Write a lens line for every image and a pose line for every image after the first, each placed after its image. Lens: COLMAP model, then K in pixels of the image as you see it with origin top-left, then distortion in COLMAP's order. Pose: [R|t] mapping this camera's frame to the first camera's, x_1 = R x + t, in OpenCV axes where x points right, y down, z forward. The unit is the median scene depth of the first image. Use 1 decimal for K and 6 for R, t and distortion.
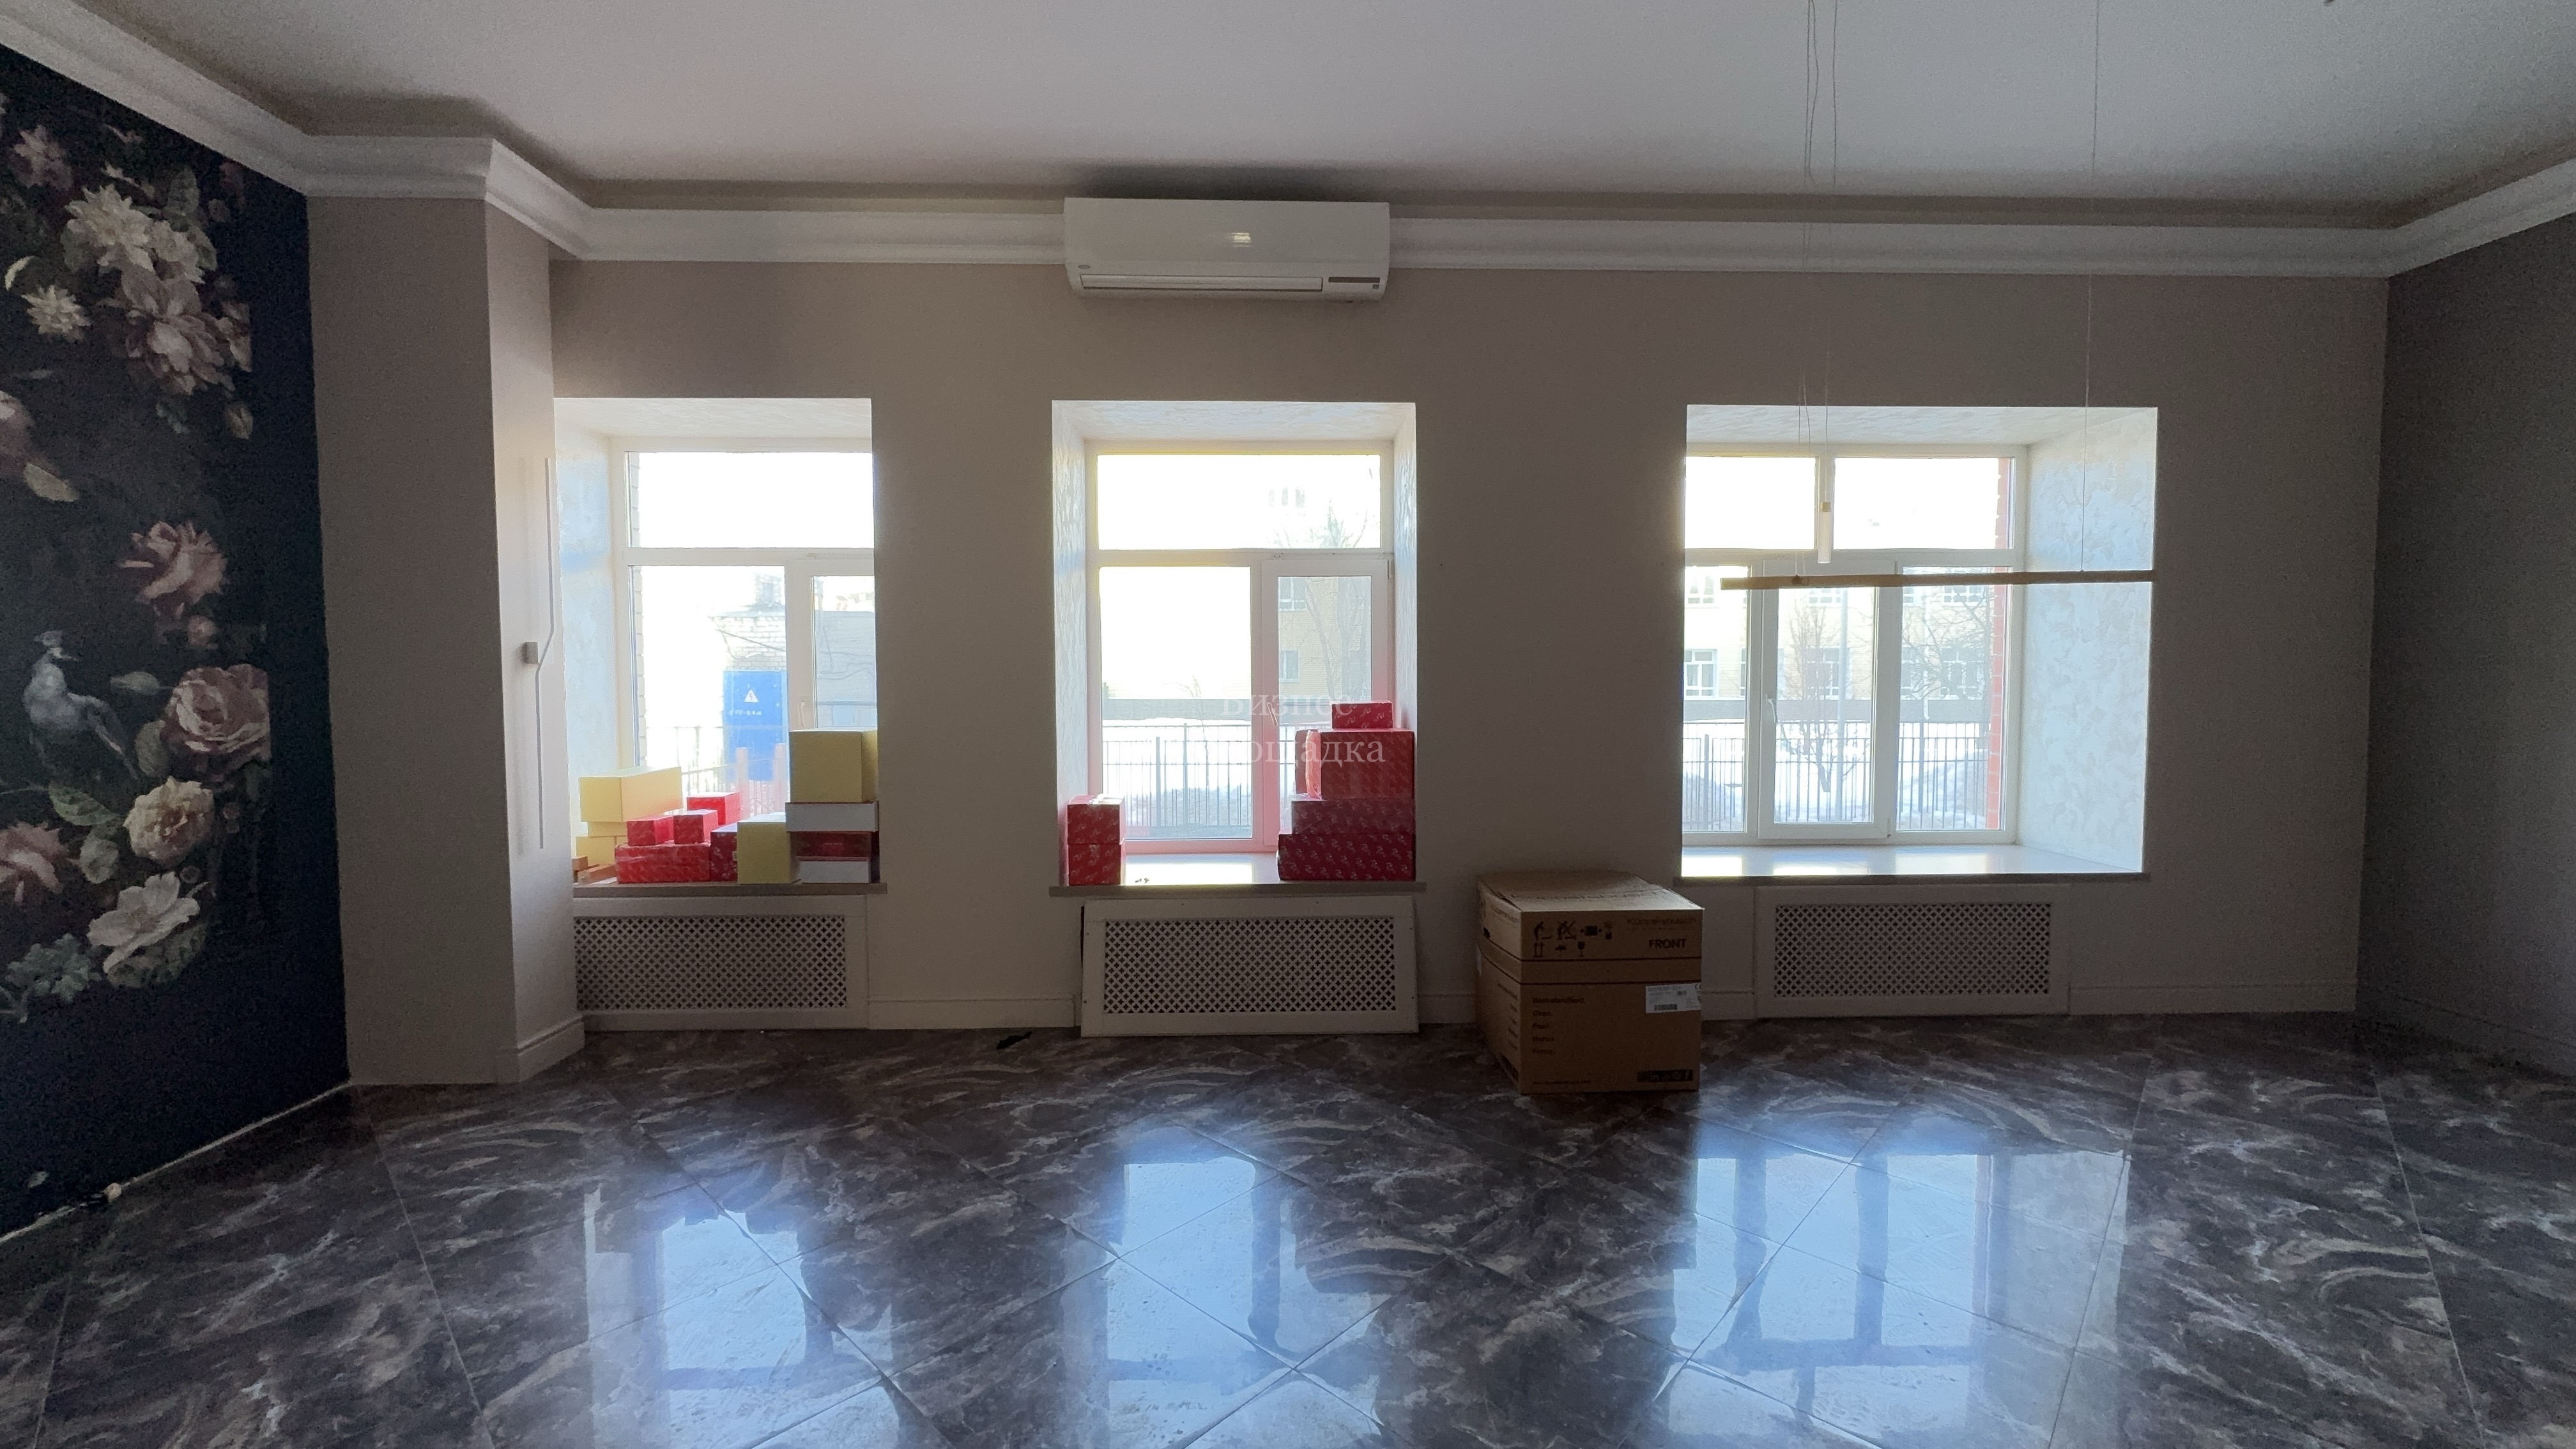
lens RADIAL K [[1020.1, 0, 1290.5], [0, 1020.1, 720.5], [0, 0, 1]] dist [-0.000603, -0.000055]
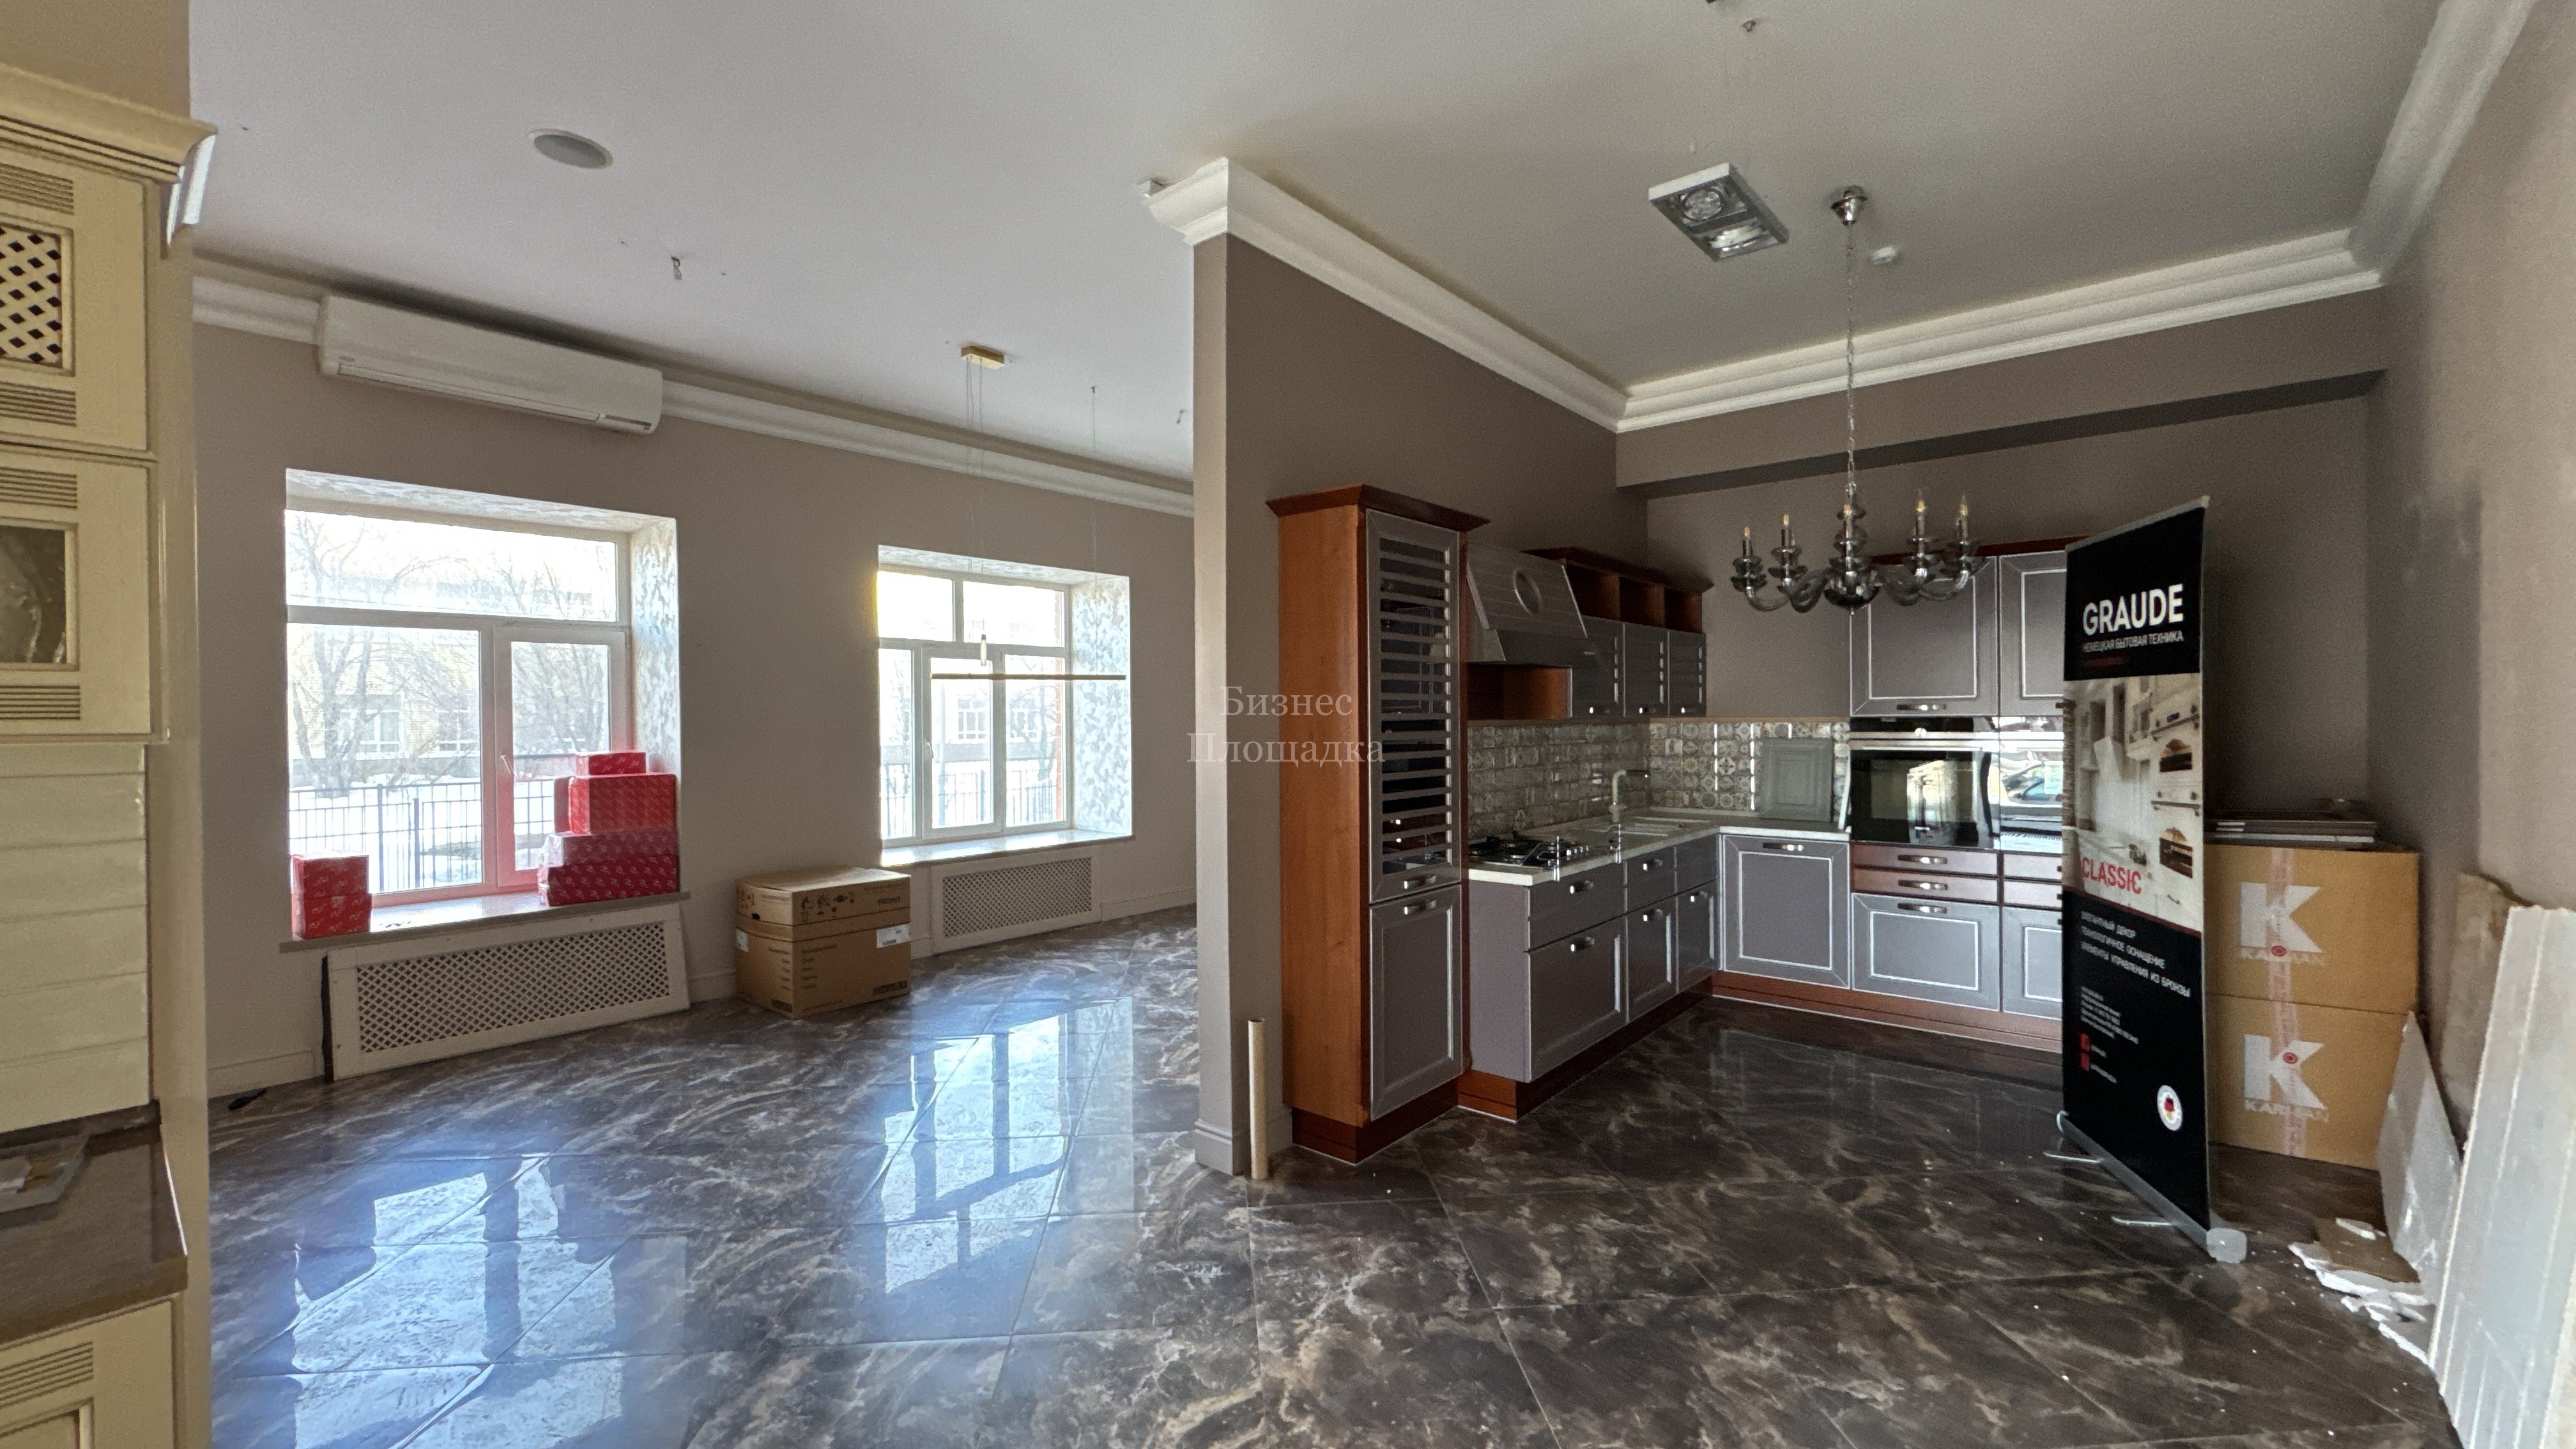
lens RADIAL K [[1020.1, 0, 1290.5], [0, 1020.1, 720.5], [0, 0, 1]] dist [-0.000603, -0.000055]
pose [[0.667289, -0.005437, 0.744779, -0.317303], [0.040897, 0.998732, -0.029352, 0.013610], [-0.743676, 0.050045, 0.666665, -0.420572]]
